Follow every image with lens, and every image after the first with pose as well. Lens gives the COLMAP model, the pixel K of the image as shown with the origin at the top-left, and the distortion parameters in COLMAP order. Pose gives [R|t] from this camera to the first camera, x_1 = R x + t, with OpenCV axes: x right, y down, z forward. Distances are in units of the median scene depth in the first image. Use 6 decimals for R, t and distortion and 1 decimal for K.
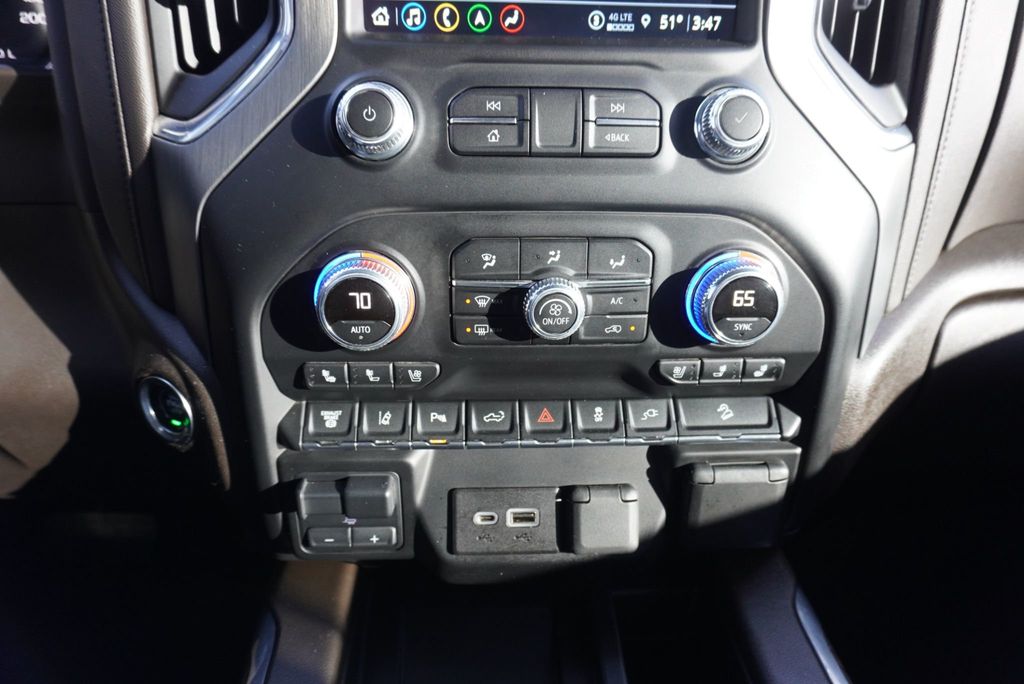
lens RADIAL K [[697.4, 0, 512.0], [0, 697.4, 342.0], [0, 0, 1]] dist [-0.045163, 0.029046]
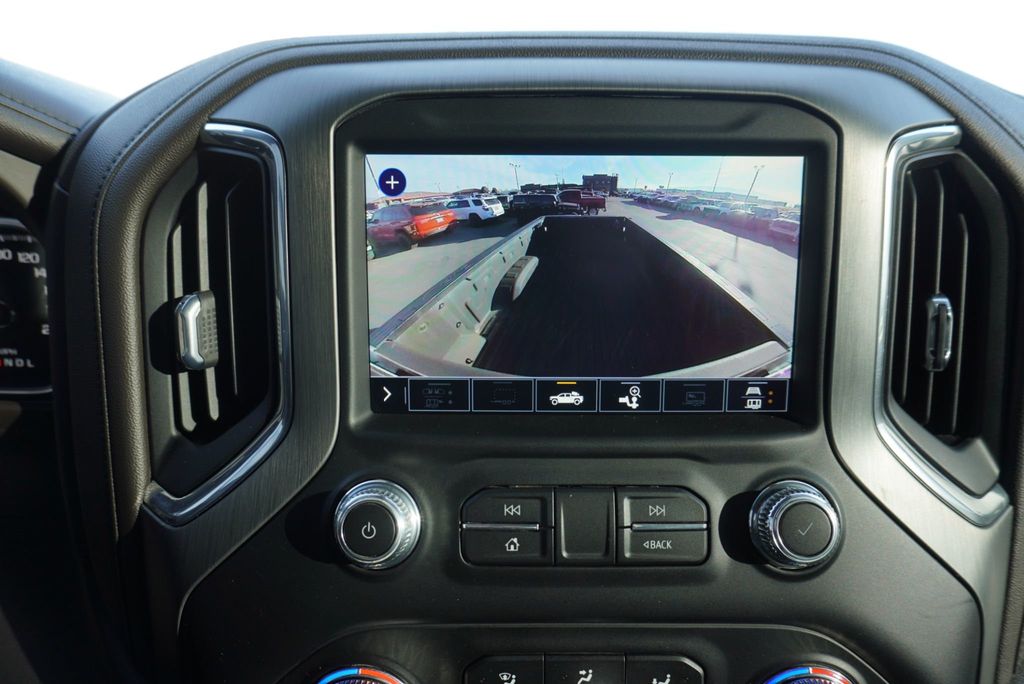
lens RADIAL K [[699.4, 0, 512.0], [0, 699.4, 342.0], [0, 0, 1]] dist [-0.048670, 0.032263]
pose [[0.997693, -0.004037, -0.067763, 0.027751], [-0.008344, 0.983366, -0.181442, -0.329680], [0.067368, 0.181589, 0.981064, 0.090699]]
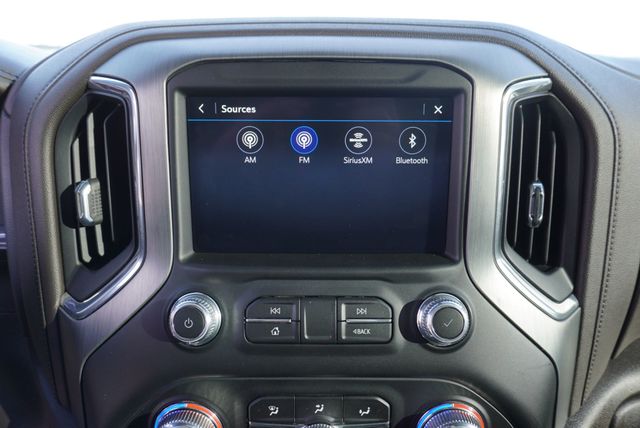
lens RADIAL K [[435.9, 0, 320.0], [0, 435.9, 214.0], [0, 0, 1]] dist [-0.045163, 0.029046]
pose [[0.998066, -0.001039, -0.062159, 0.105073], [-0.007955, 0.989505, -0.144277, -0.348142], [0.061657, 0.144492, 0.987583, 0.065284]]
